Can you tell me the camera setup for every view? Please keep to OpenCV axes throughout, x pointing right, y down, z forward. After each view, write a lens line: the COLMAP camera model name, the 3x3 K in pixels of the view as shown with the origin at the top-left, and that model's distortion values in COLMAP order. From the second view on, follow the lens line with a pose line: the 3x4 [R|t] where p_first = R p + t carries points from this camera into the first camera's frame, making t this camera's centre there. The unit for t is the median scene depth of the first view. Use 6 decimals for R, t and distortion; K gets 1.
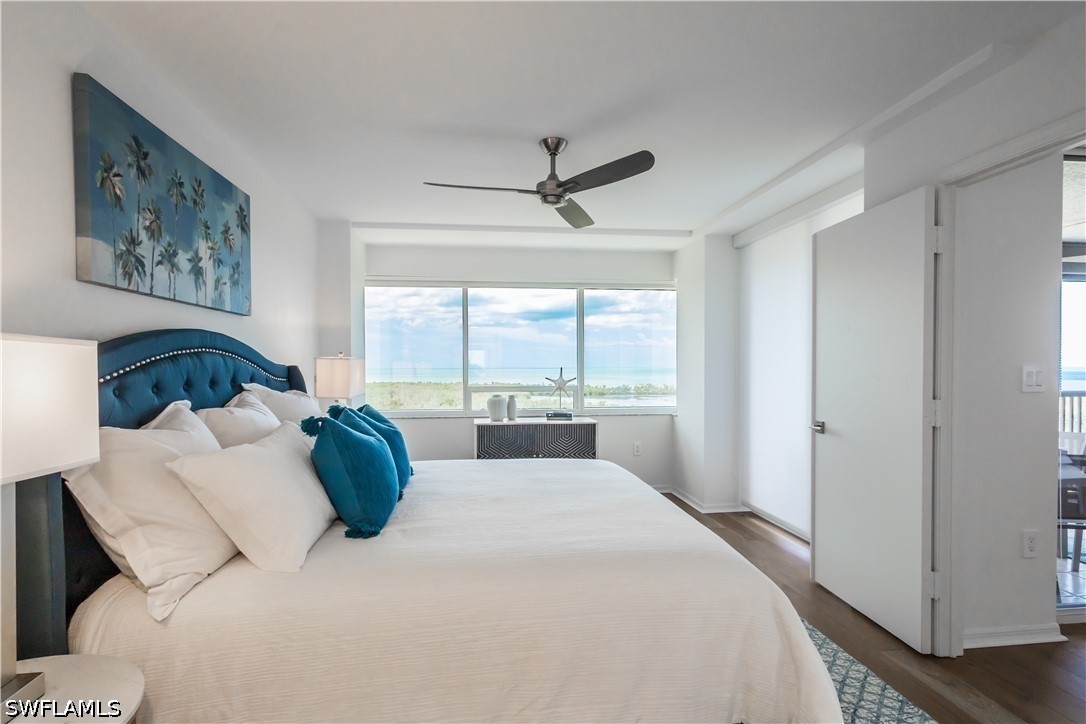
lens RADIAL K [[541.5, 0, 541.5], [0, 541.5, 376.2], [0, 0, 1]] dist [0.002445, 0.000157]
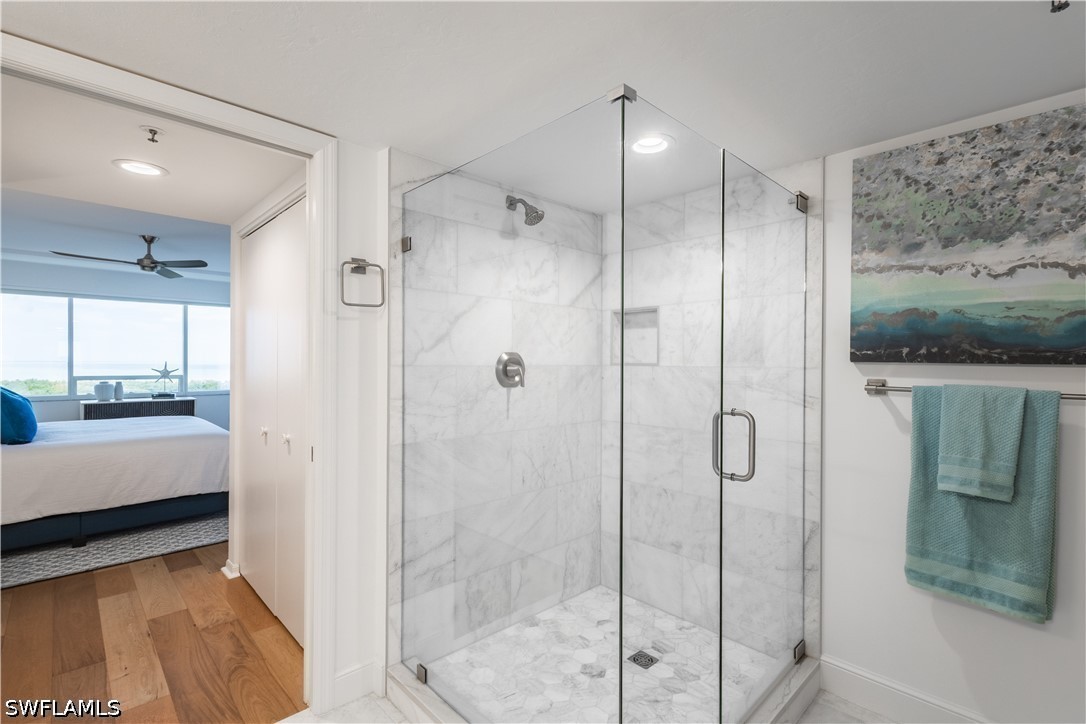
lens RADIAL K [[496.4, 0, 543.0], [0, 496.4, 362.0], [0, 0, 1]] dist [0.003597, 0.000475]
pose [[0.798256, 0.007101, 0.602276, 0.082670], [0.003543, 0.999858, -0.016485, 0.019965], [-0.602308, 0.015293, 0.798117, -1.264259]]
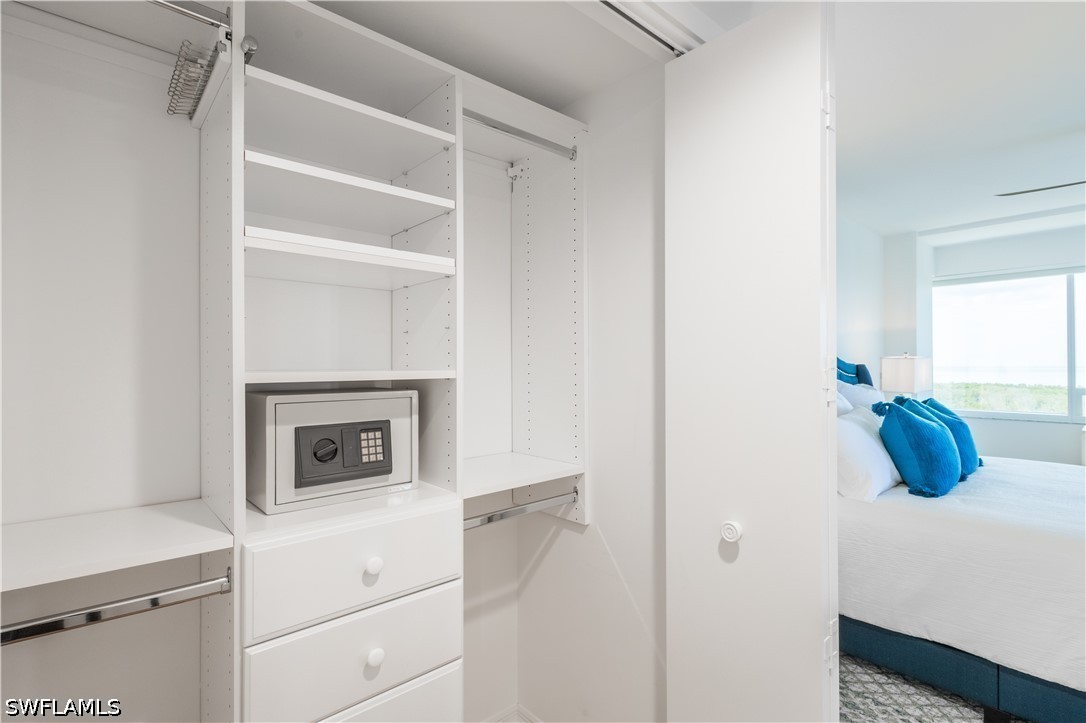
lens RADIAL K [[515.7, 0, 543.0], [0, 515.7, 361.5], [0, 0, 1]] dist [0.001594, -0.000116]
pose [[0.565864, -0.005778, -0.824478, 0.135244], [-0.013731, 0.999771, -0.016431, 0.004742], [0.824384, 0.020618, 0.565655, -0.354139]]
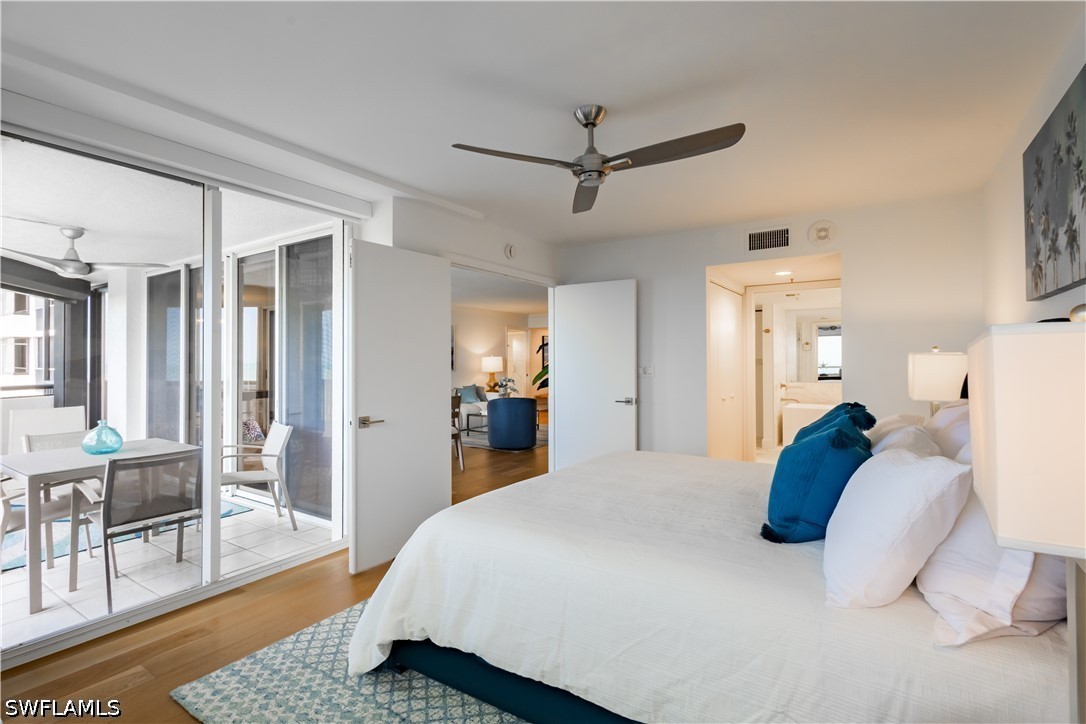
lens RADIAL K [[523.4, 0, 529.7], [0, 523.4, 351.5], [0, 0, 1]] dist [0.020942, -0.000600]
pose [[-0.757730, 0.016766, 0.652352, -0.515532], [0.017447, 0.999833, -0.005432, -0.043341], [-0.652334, 0.007266, -0.757896, 1.940172]]
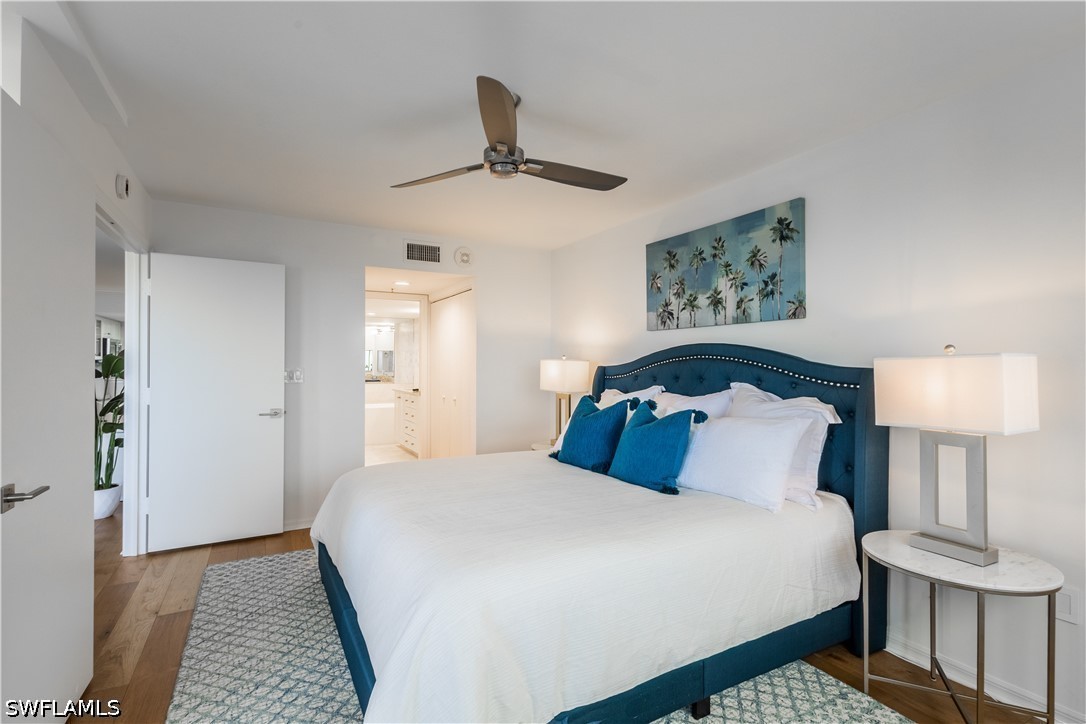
lens RADIAL K [[515.7, 0, 543.0], [0, 515.7, 362.0], [0, 0, 1]] dist [0.001594, -0.000116]
pose [[-0.926788, -0.000317, -0.375584, 0.295804], [-0.006920, 0.999844, 0.016232, -0.049694], [0.375520, 0.017642, -0.926646, 1.989581]]
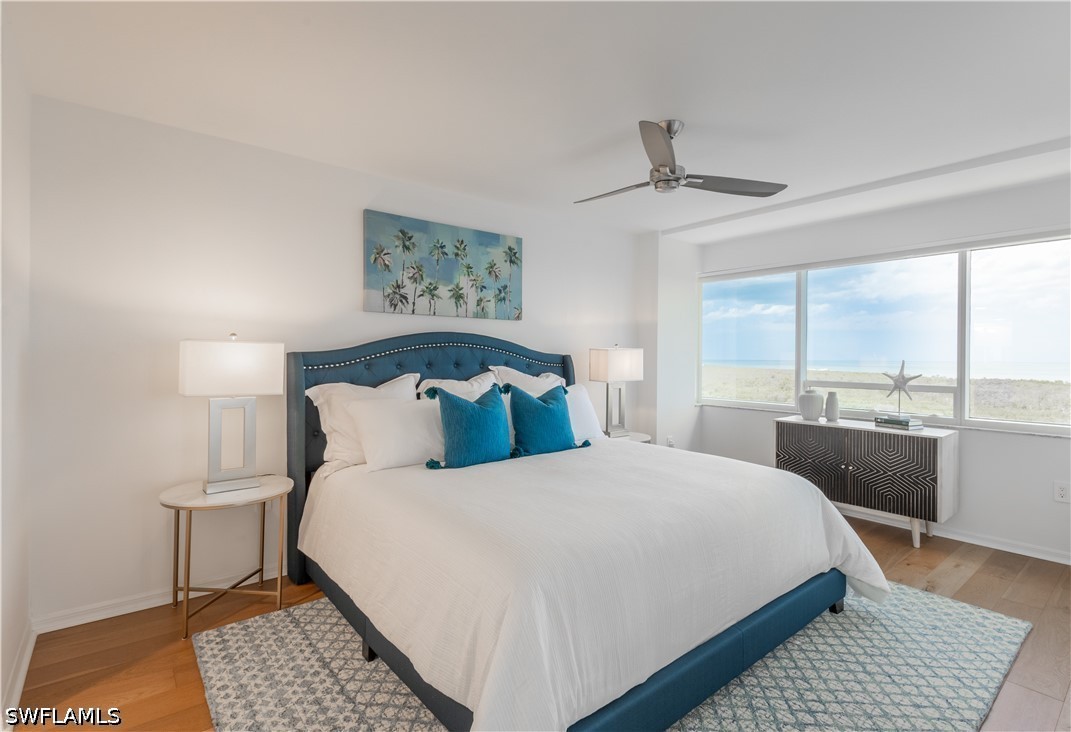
lens RADIAL K [[514.1, 0, 542.4], [0, 514.1, 358.8], [0, 0, 1]] dist [0.000685, 0.000004]
pose [[0.537091, 0.012234, -0.843436, 0.769859], [-0.025680, 0.999668, -0.001853, -0.007907], [0.843134, 0.022655, 0.537227, 0.362769]]
